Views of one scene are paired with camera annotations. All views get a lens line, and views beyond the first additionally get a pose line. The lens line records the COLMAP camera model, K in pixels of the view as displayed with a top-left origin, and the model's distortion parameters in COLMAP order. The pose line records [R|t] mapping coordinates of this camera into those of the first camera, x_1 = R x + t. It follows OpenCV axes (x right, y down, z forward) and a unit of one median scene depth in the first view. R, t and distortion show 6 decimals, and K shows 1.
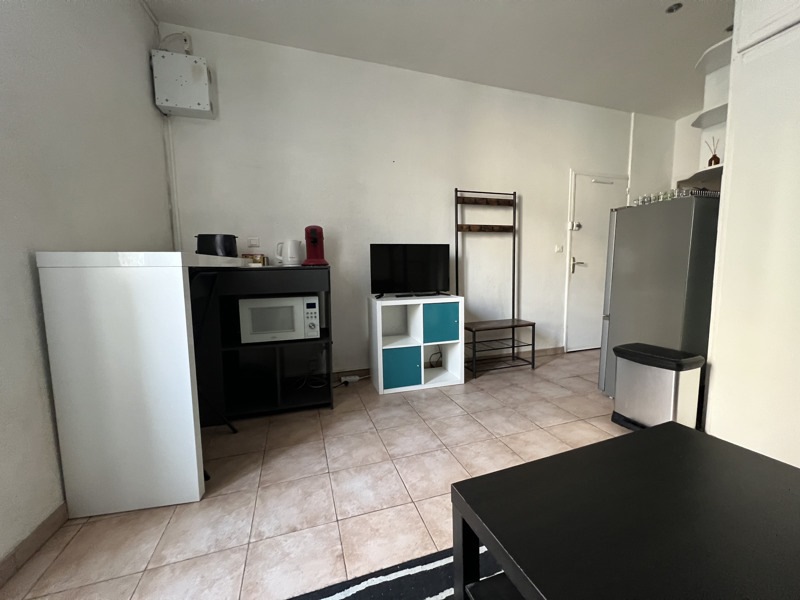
lens RADIAL K [[318.3, 0, 400.4], [0, 318.3, 298.3], [0, 0, 1]] dist [-0.009957, 0.000145]
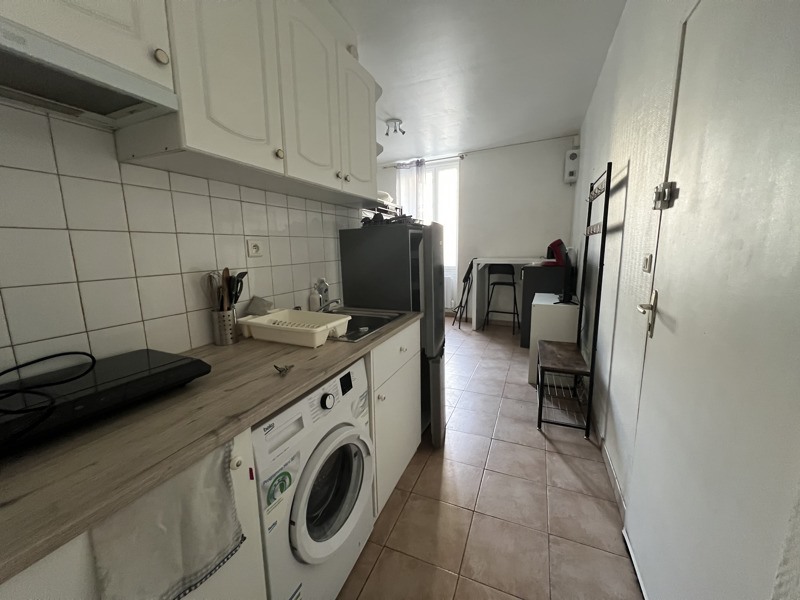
lens RADIAL K [[318.3, 0, 400.9], [0, 318.3, 301.0], [0, 0, 1]] dist [-0.009957, 0.000145]
pose [[-0.659216, 0.140496, -0.738711, 1.627281], [-0.052542, 0.971383, 0.231635, -0.298795], [0.750115, 0.191511, -0.632970, 1.706764]]
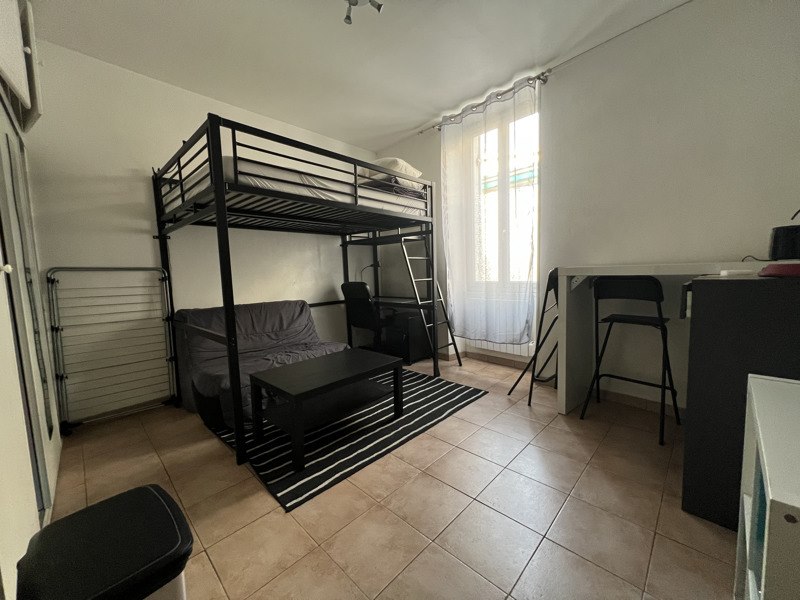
lens RADIAL K [[318.3, 0, 395.9], [0, 318.3, 299.3], [0, 0, 1]] dist [-0.009957, 0.000145]
pose [[-0.887089, 0.082049, -0.454248, 0.574194], [-0.005657, 0.982070, 0.188433, -0.183558], [0.461564, 0.169727, -0.870719, 1.311681]]
